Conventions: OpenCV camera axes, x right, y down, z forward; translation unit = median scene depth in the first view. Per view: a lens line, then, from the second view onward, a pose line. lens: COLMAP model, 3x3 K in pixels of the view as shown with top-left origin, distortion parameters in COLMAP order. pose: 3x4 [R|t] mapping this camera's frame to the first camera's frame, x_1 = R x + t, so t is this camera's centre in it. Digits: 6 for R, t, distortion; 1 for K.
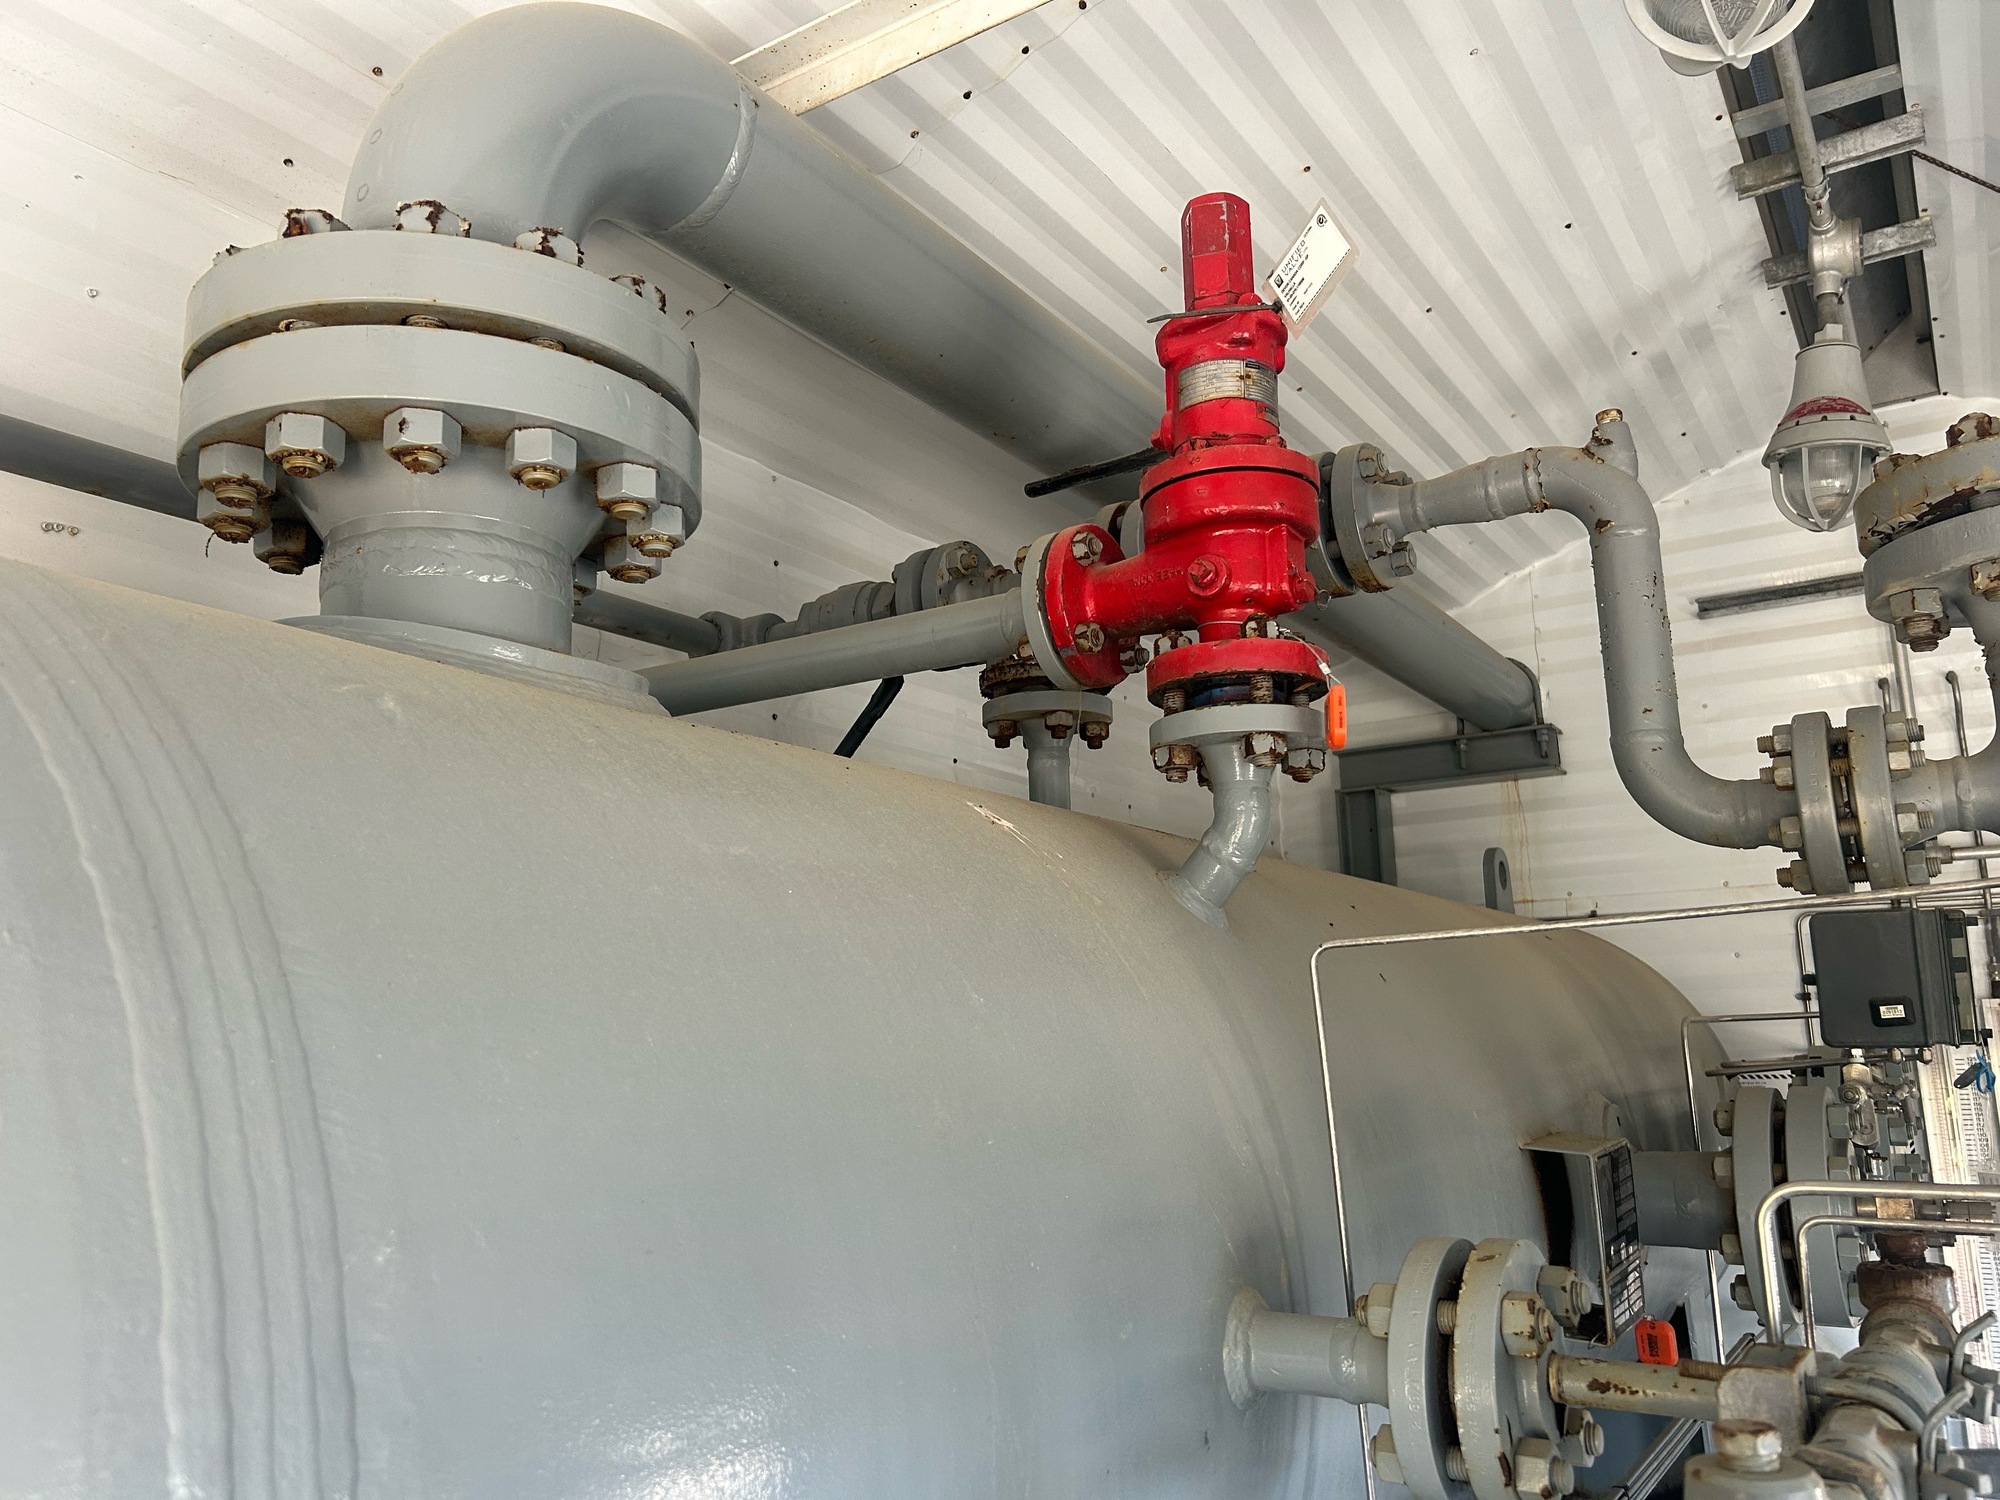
lens RADIAL K [[1511.6, 0, 1008.0], [0, 1511.6, 752.8], [0, 0, 1]] dist [0.051726, -0.067138]
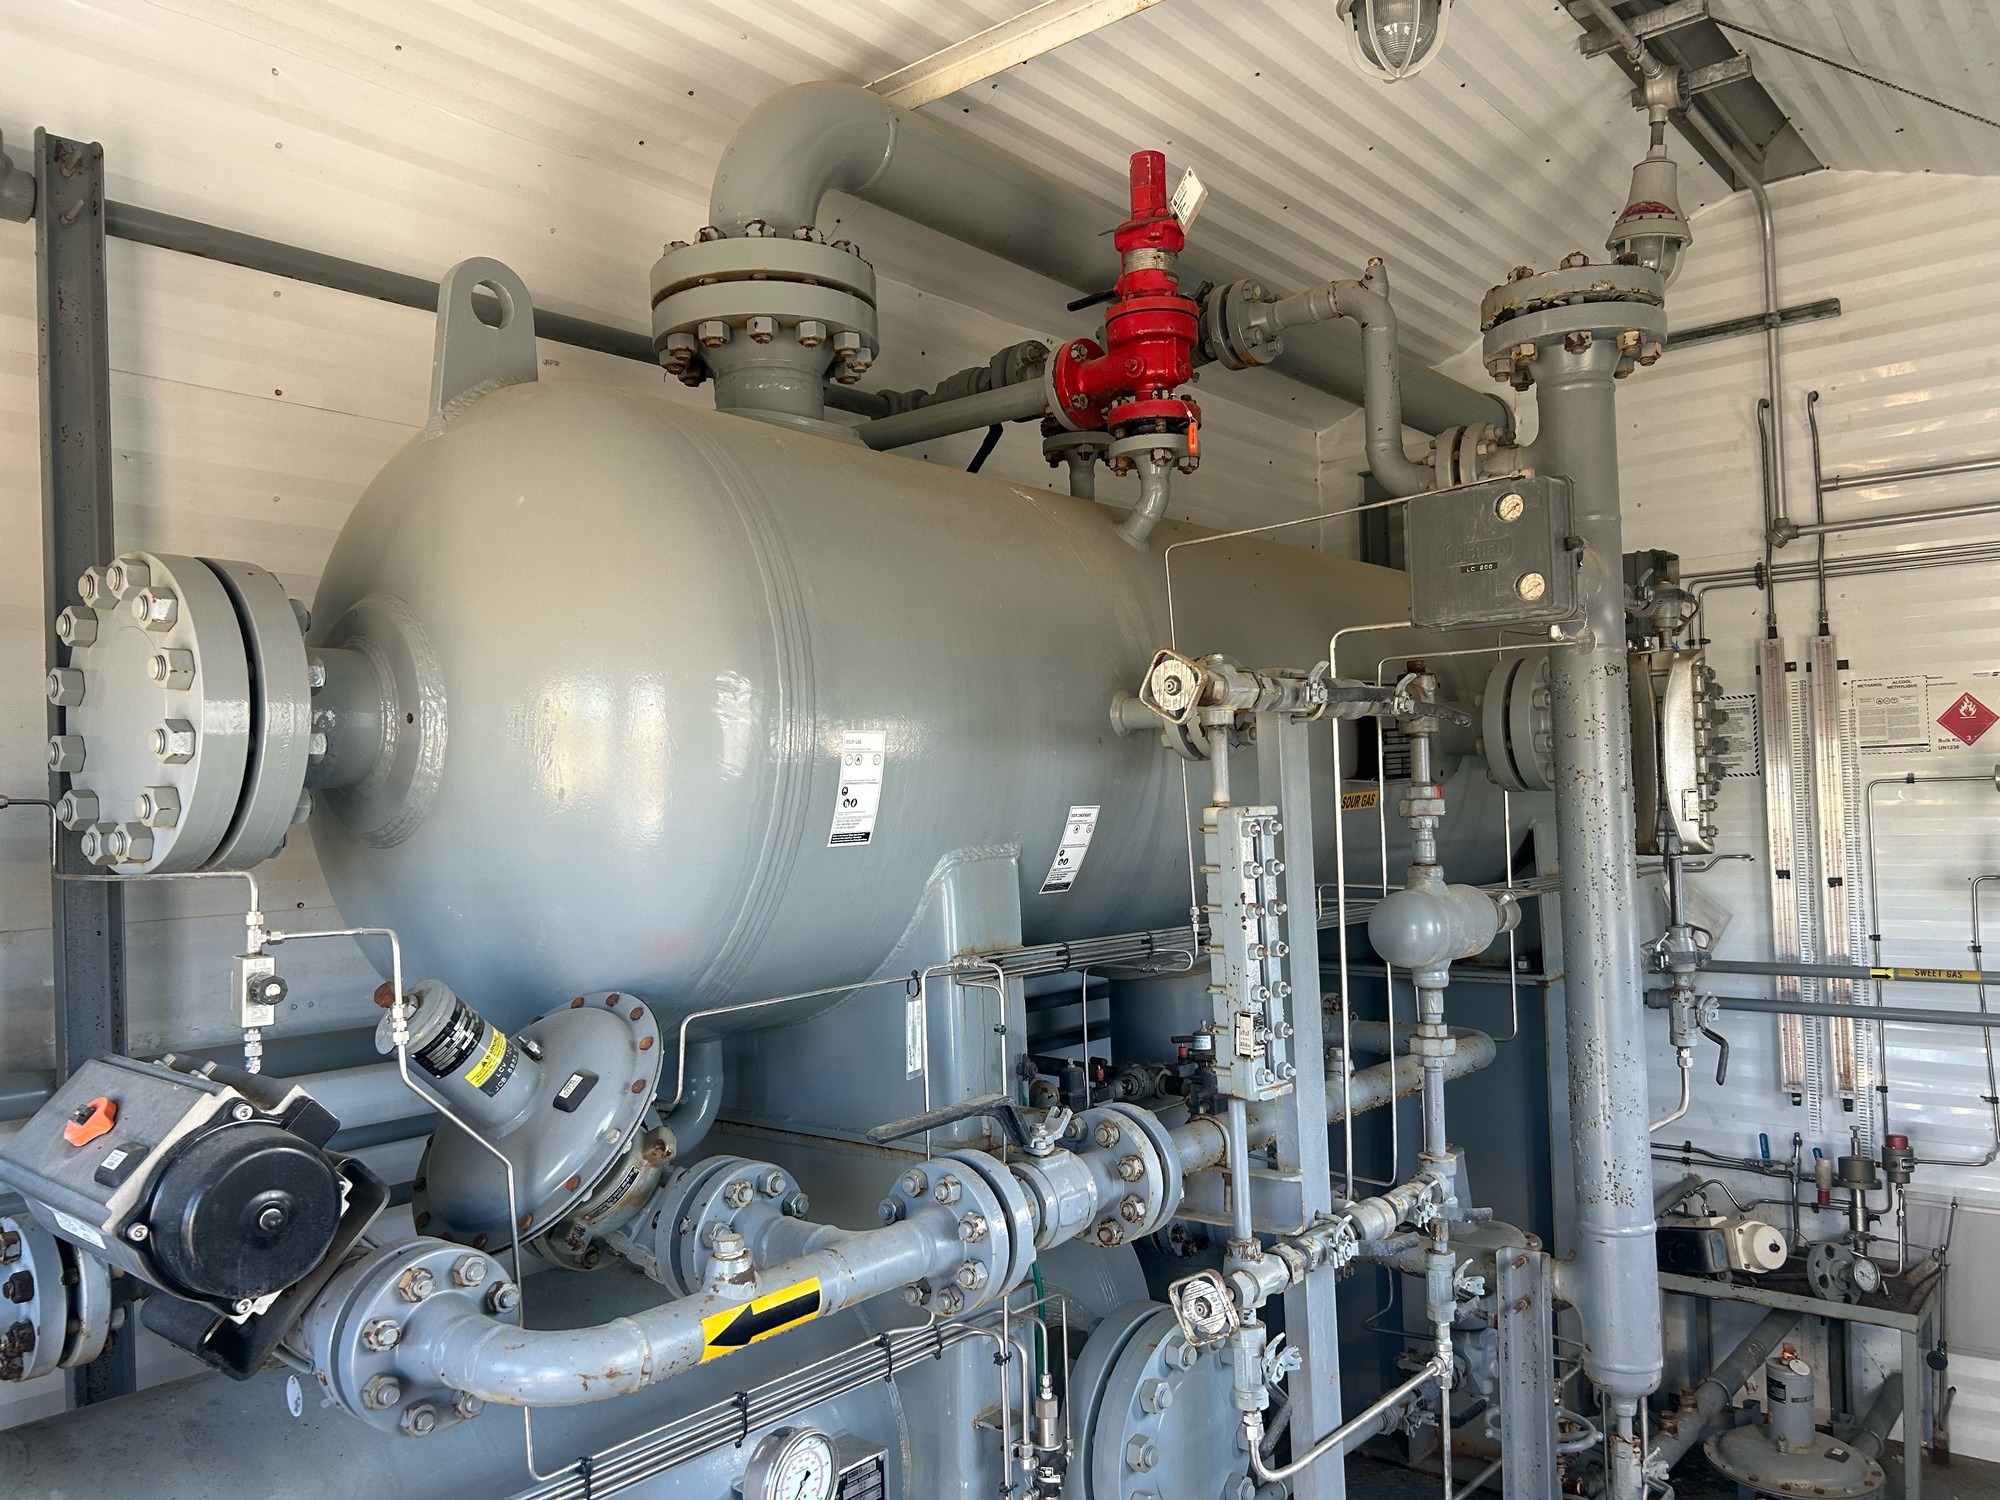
lens RADIAL K [[1511.6, 0, 1008.0], [0, 1511.6, 752.8], [0, 0, 1]] dist [0.051726, -0.067138]
pose [[0.993341, -0.011482, -0.114637, 0.186714], [0.029769, 0.986811, 0.159114, 0.057071], [0.111298, -0.161467, 0.980582, -1.008500]]
